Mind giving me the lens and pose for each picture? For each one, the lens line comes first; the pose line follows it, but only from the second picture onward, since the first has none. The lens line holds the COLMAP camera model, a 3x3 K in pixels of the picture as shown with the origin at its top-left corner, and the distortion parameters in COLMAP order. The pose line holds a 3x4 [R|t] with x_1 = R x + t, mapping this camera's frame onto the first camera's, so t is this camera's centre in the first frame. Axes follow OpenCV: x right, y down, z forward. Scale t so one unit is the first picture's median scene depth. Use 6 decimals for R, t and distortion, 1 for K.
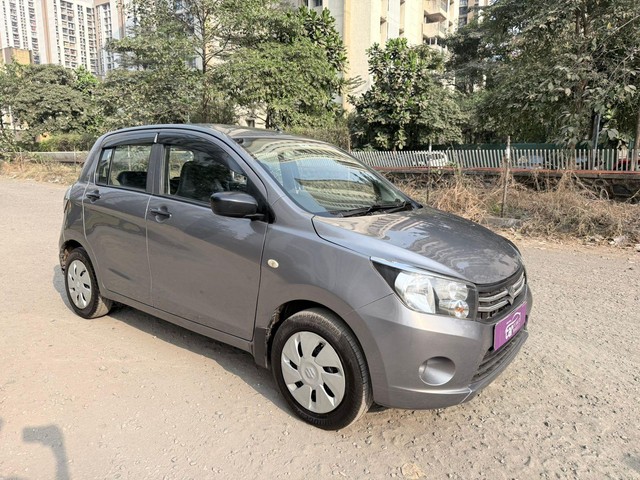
lens RADIAL K [[481.7, 0, 320.0], [0, 481.7, 240.0], [0, 0, 1]] dist [0.044589, -0.049957]
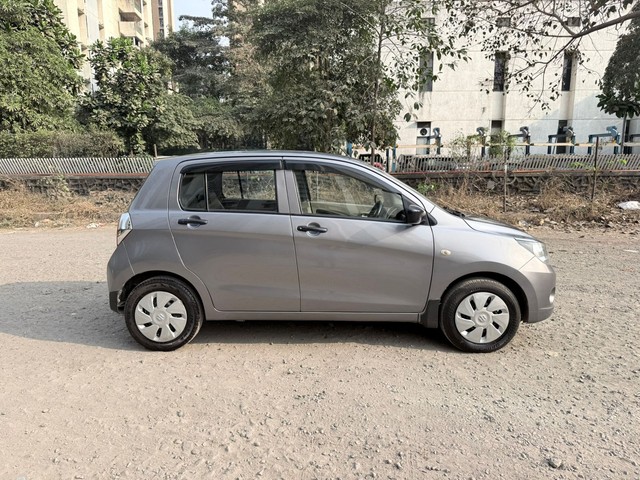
lens RADIAL K [[481.7, 0, 320.0], [0, 481.7, 240.0], [0, 0, 1]] dist [0.044589, -0.049957]
pose [[0.804697, -0.111622, 0.583097, -0.135035], [0.111831, 0.993083, 0.035774, -0.009183], [-0.583057, 0.036421, 0.811614, 0.003103]]
